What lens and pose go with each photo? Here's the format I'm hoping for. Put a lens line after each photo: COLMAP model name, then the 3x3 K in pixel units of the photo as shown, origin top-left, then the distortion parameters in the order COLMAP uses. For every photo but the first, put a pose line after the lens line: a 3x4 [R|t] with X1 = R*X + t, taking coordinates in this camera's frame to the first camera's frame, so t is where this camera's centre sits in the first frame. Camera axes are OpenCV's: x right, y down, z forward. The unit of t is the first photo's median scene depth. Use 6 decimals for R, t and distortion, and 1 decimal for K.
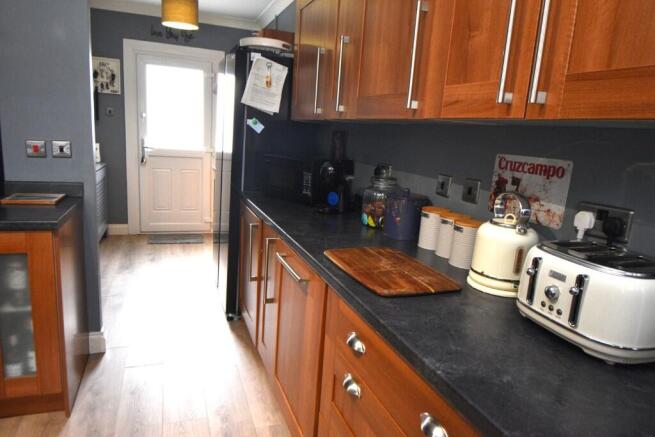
lens RADIAL K [[426.6, 0, 324.3], [0, 426.6, 222.1], [0, 0, 1]] dist [0.007059, -0.023429]
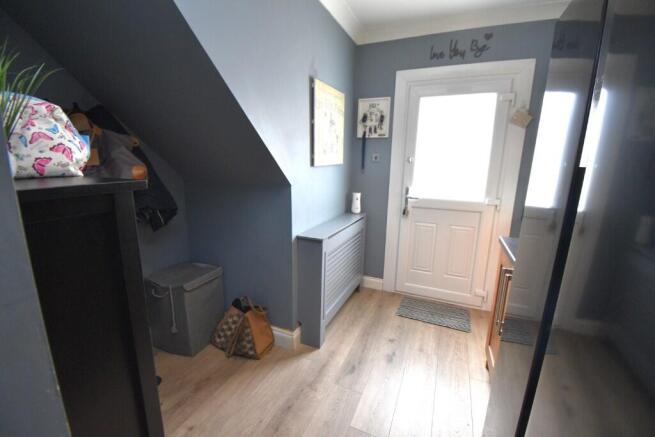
lens RADIAL K [[286.3, 0, 324.1], [0, 286.3, 220.9], [0, 0, 1]] dist [0.021861, -0.024260]
pose [[0.719872, 0.092491, -0.687917, -0.253359], [-0.109202, 0.993831, 0.019347, -0.212819], [0.685463, 0.061195, 0.725532, 0.830423]]
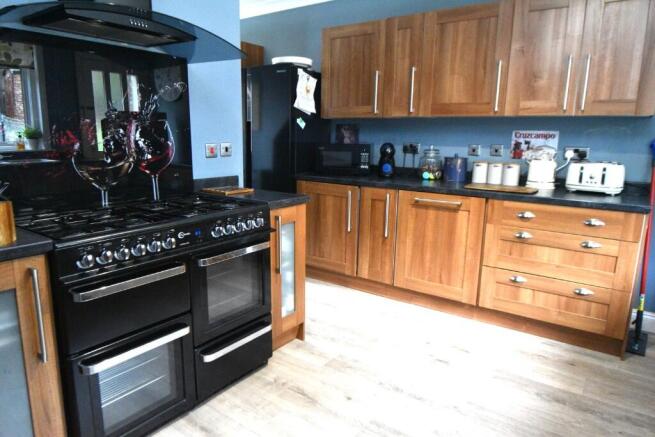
lens RADIAL K [[426.6, 0, 324.3], [0, 426.6, 222.1], [0, 0, 1]] dist [0.007059, -0.023429]
pose [[0.832915, -0.168785, 0.527033, -0.864787], [0.156439, 0.985322, 0.068319, -0.002880], [-0.530828, 0.025545, 0.847094, -0.155851]]
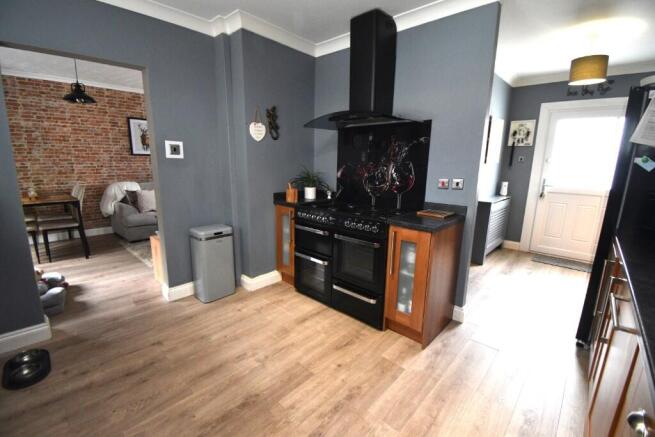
lens RADIAL K [[286.9, 0, 324.5], [0, 286.9, 220.7], [0, 0, 1]] dist [0.005317, -0.017931]
pose [[0.443210, 0.121540, -0.888140, 0.096624], [-0.168571, 0.984390, 0.050589, -0.007820], [0.880425, 0.127293, 0.456780, 0.085773]]
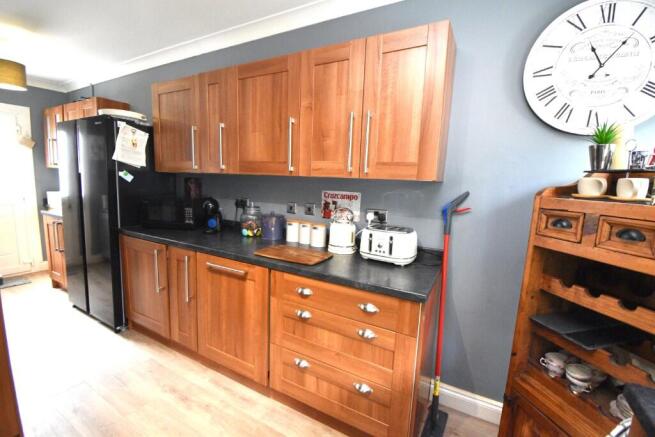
lens RADIAL K [[286.3, 0, 324.1], [0, 286.3, 220.9], [0, 0, 1]] dist [0.021861, -0.024260]
pose [[0.763084, -0.128310, 0.633435, -0.277704], [0.146817, 0.988886, 0.023443, -0.024289], [-0.629403, 0.075110, 0.773441, -0.047377]]
